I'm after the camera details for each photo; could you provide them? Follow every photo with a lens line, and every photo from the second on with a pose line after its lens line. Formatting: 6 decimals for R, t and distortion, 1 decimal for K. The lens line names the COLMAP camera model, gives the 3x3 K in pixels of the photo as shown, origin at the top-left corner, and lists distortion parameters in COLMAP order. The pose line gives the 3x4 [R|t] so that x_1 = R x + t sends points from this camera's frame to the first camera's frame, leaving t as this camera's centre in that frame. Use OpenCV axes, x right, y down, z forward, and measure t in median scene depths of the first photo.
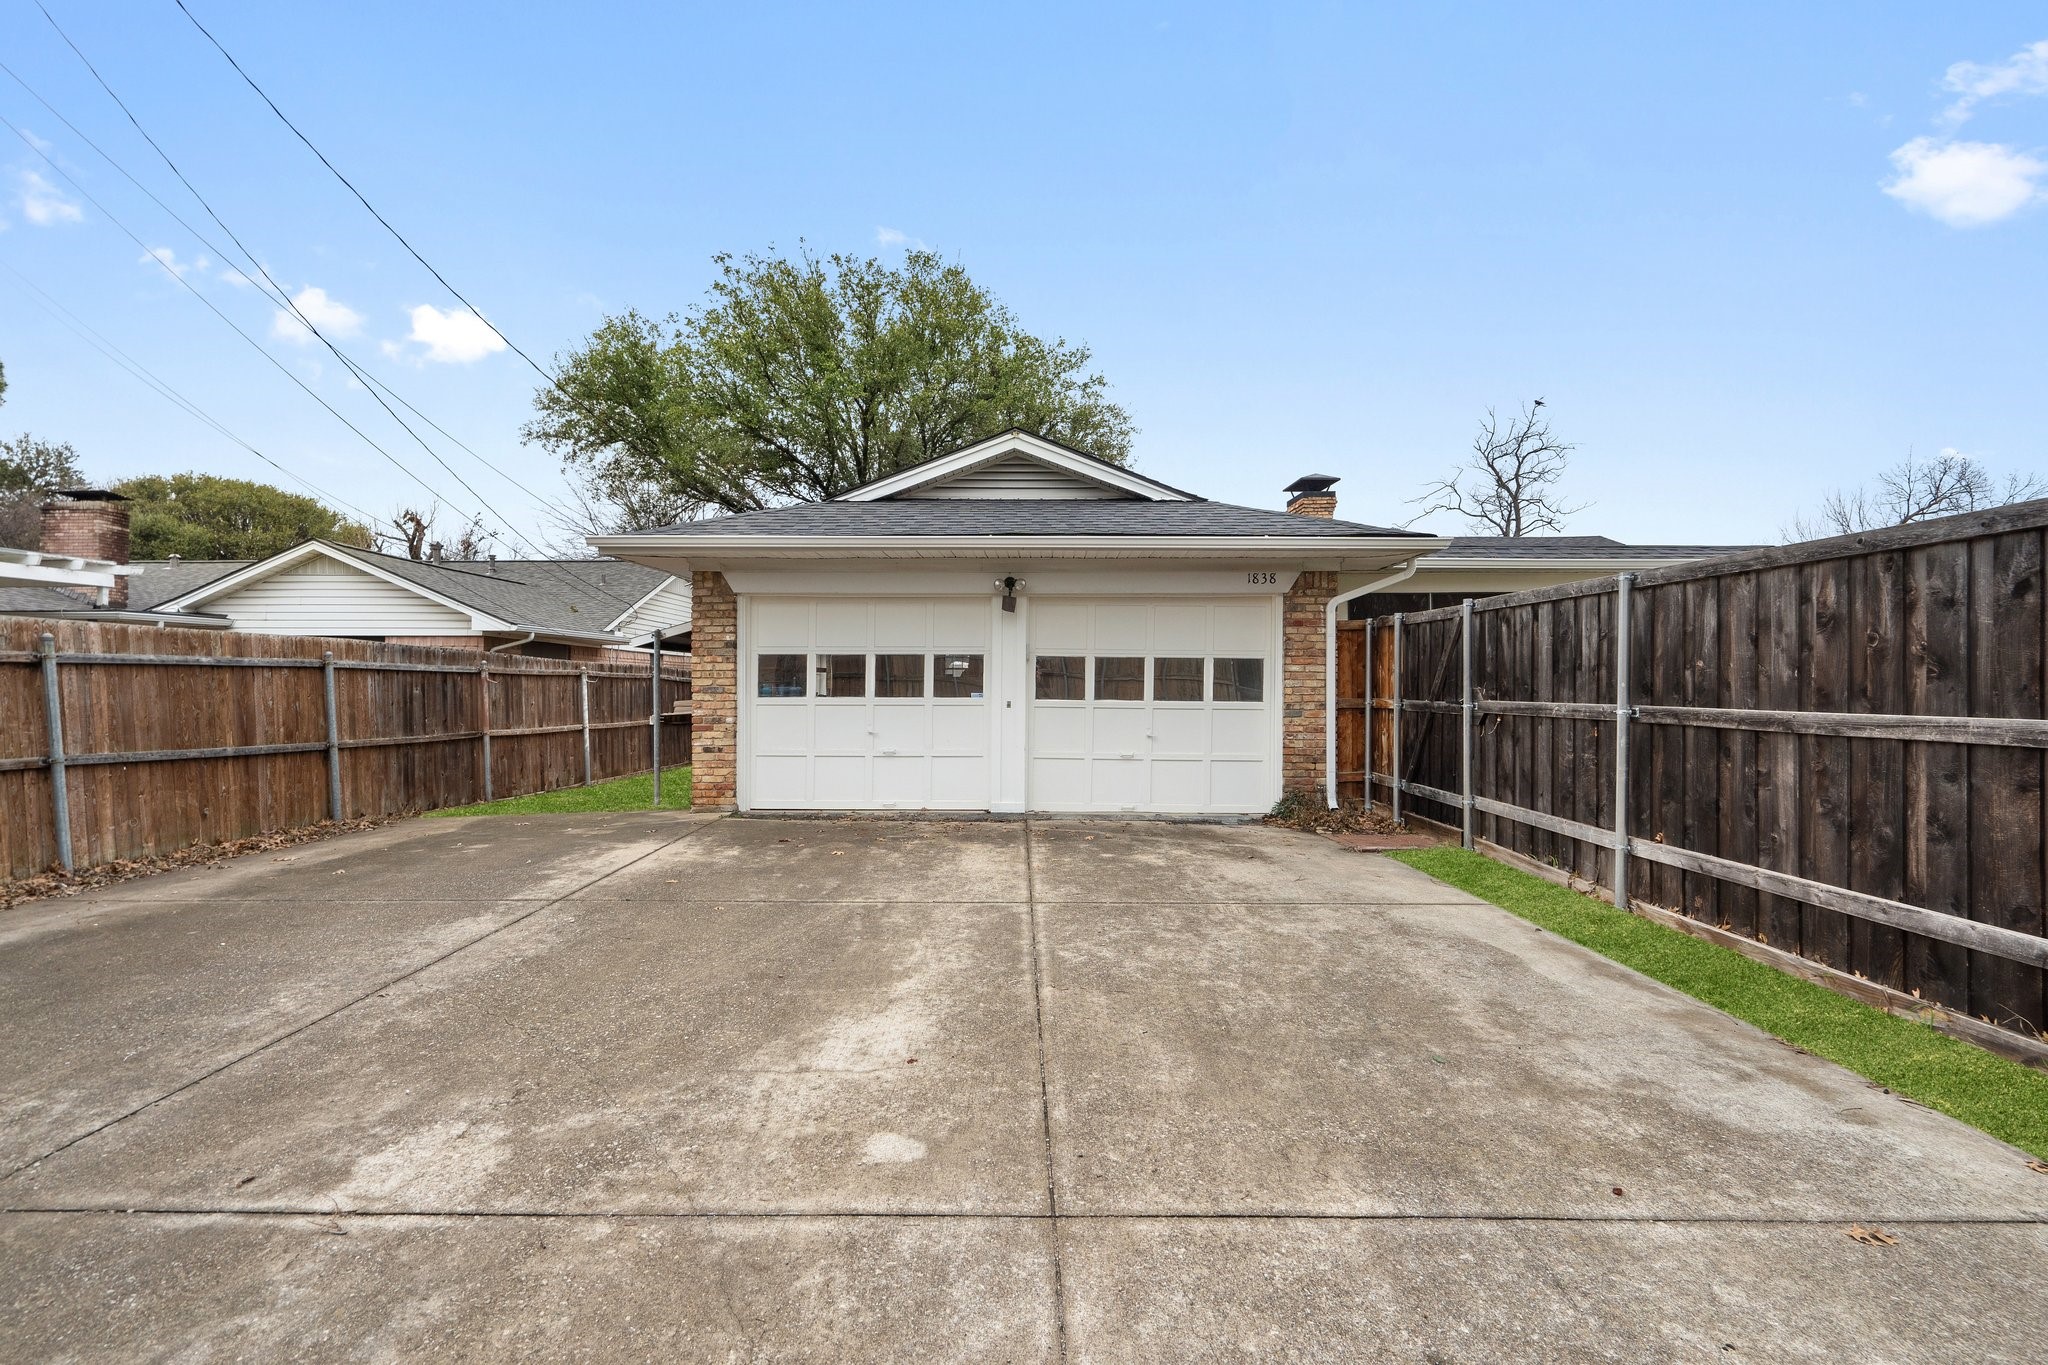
lens RADIAL K [[943.4, 0, 988.2], [0, 943.4, 551.9], [0, 0, 1]] dist [0.000462, 0.000270]
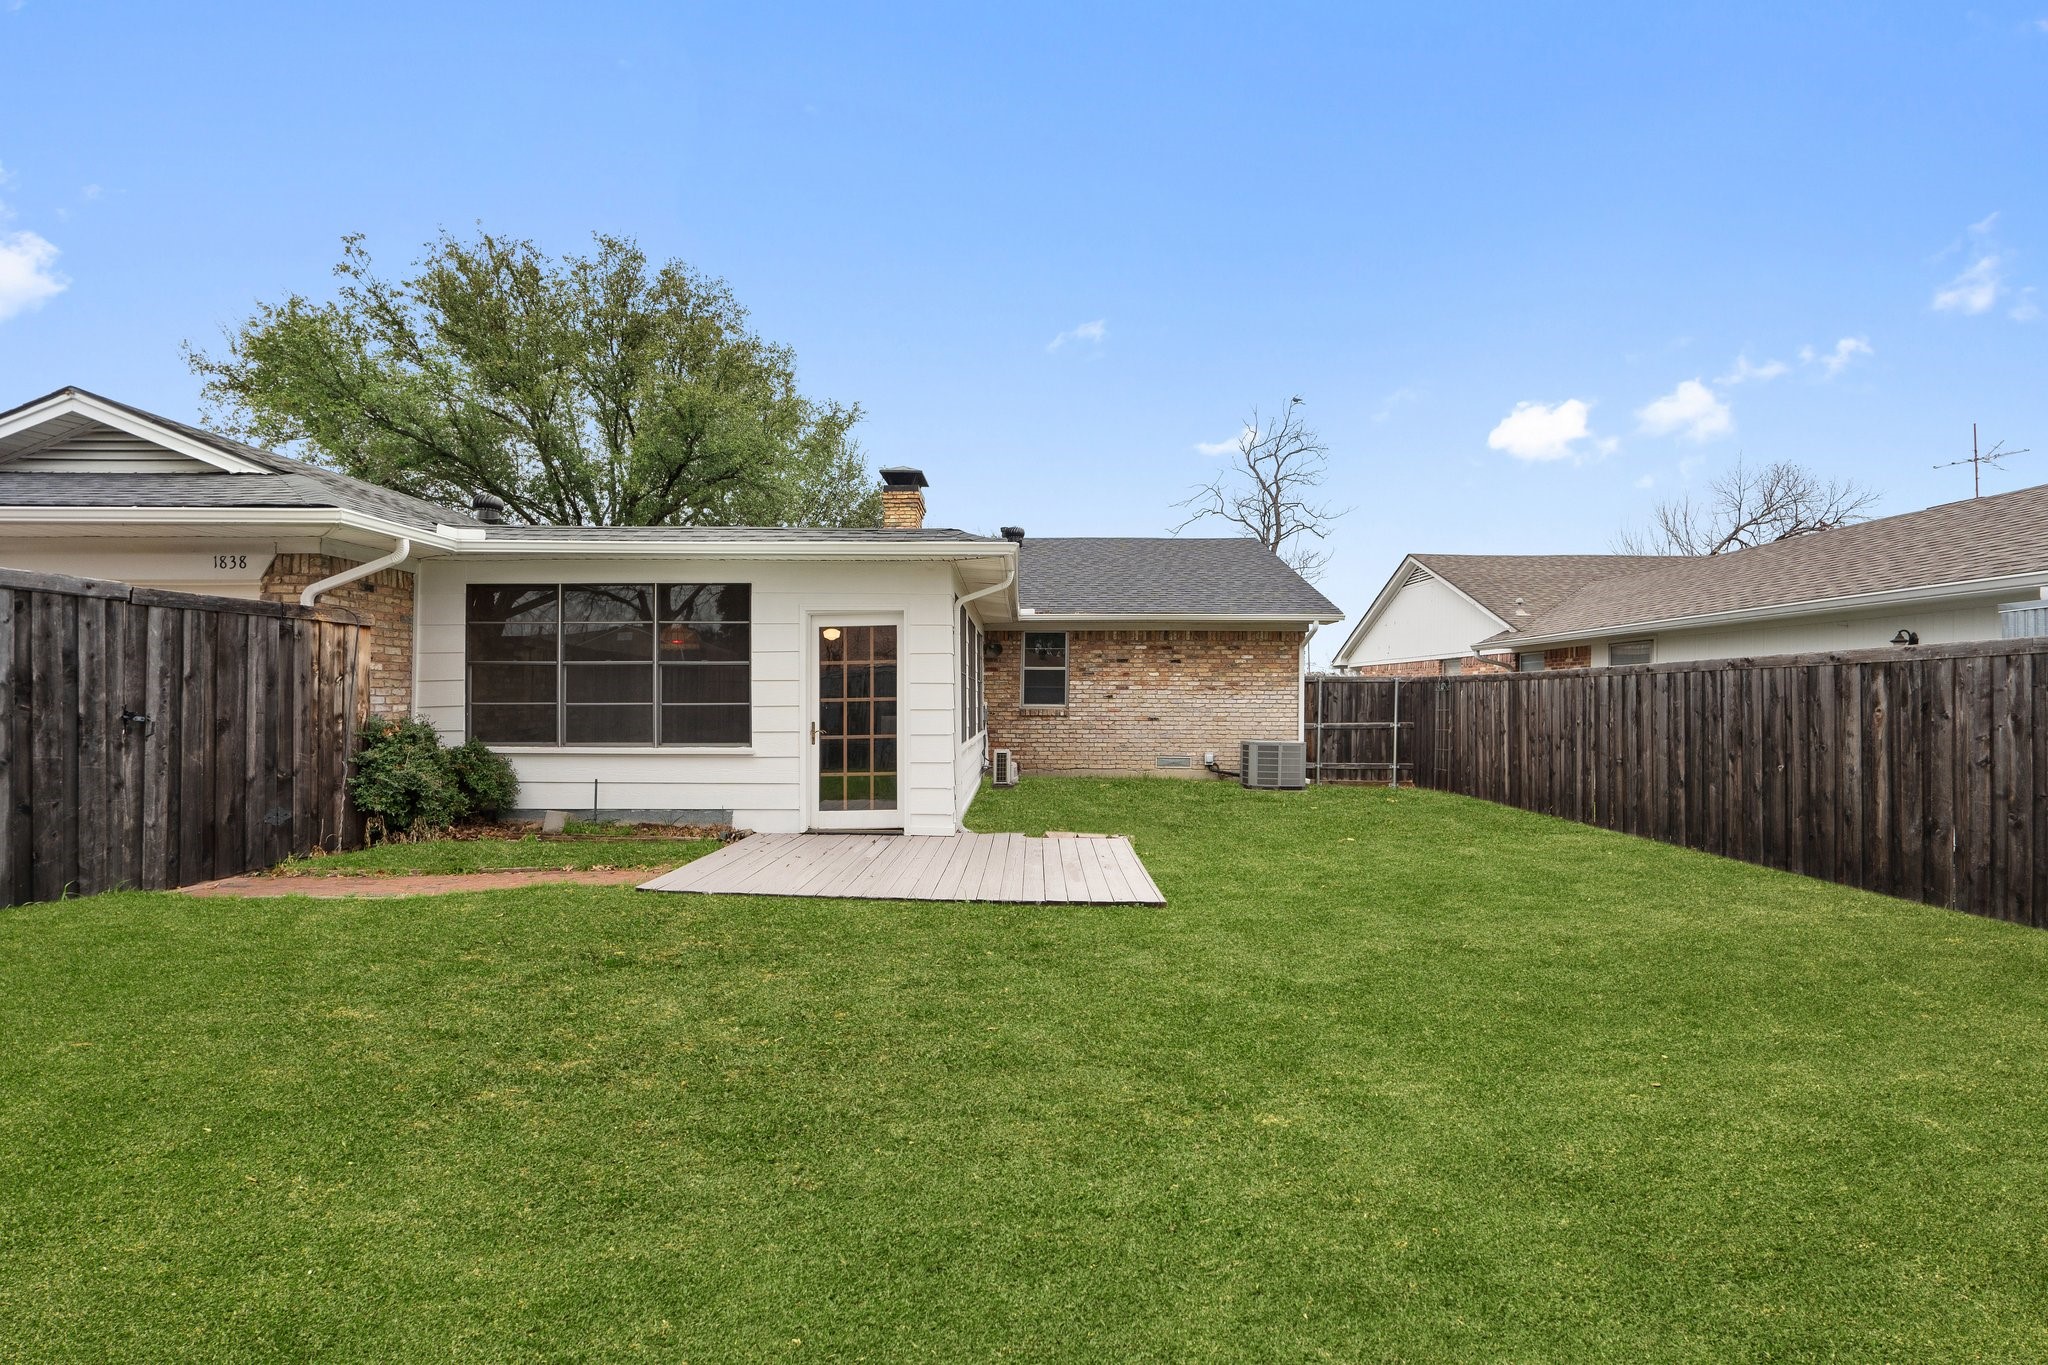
lens RADIAL K [[943.4, 0, 1017.2], [0, 943.4, 567.5], [0, 0, 1]] dist [0.000462, 0.000270]
pose [[0.999982, 0.000647, 0.005999, 0.295371], [-0.000631, 0.999996, -0.002643, 0.010752], [-0.006001, 0.002639, 0.999979, 0.062712]]
